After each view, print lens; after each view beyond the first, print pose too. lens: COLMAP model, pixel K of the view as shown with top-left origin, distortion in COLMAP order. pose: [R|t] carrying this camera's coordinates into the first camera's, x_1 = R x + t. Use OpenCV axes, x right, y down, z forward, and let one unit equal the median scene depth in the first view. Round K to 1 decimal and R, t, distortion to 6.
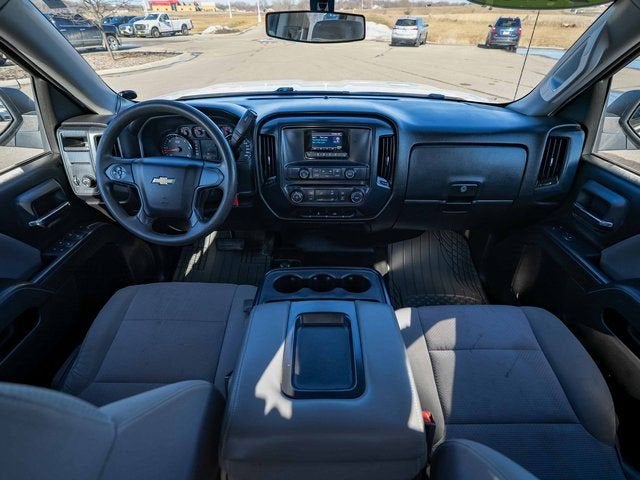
lens RADIAL K [[325.2, 0, 320.0], [0, 325.2, 240.0], [0, 0, 1]] dist [-0.003254, -0.000192]
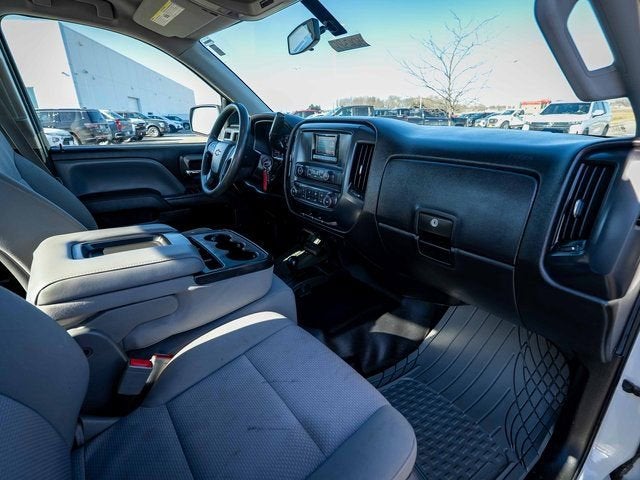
lens RADIAL K [[325.2, 0, 320.0], [0, 325.2, 240.0], [0, 0, 1]] dist [-0.003254, -0.000192]
pose [[0.603447, 0.276084, -0.748083, 0.847705], [-0.443416, 0.895908, -0.027045, 0.007712], [0.662747, 0.348032, 0.663053, 0.380412]]
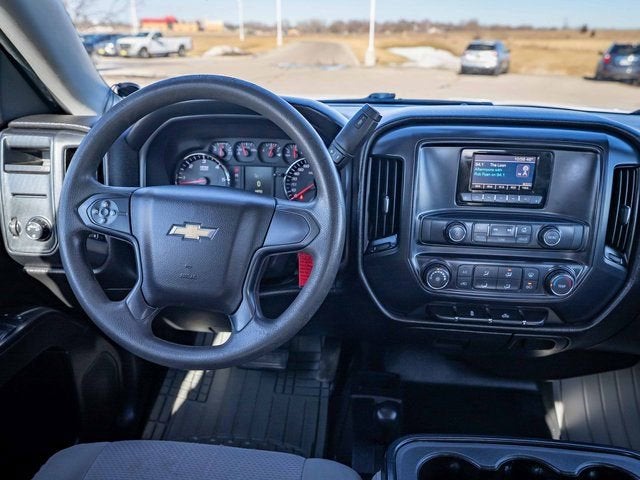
lens RADIAL K [[480.3, 0, 320.0], [0, 480.3, 240.0], [0, 0, 1]] dist [0.002292, -0.000085]
pose [[0.997245, 0.044651, -0.059227, -0.208115], [-0.056000, 0.976849, -0.206468, -0.028187], [0.048636, 0.209216, 0.976659, 0.263069]]
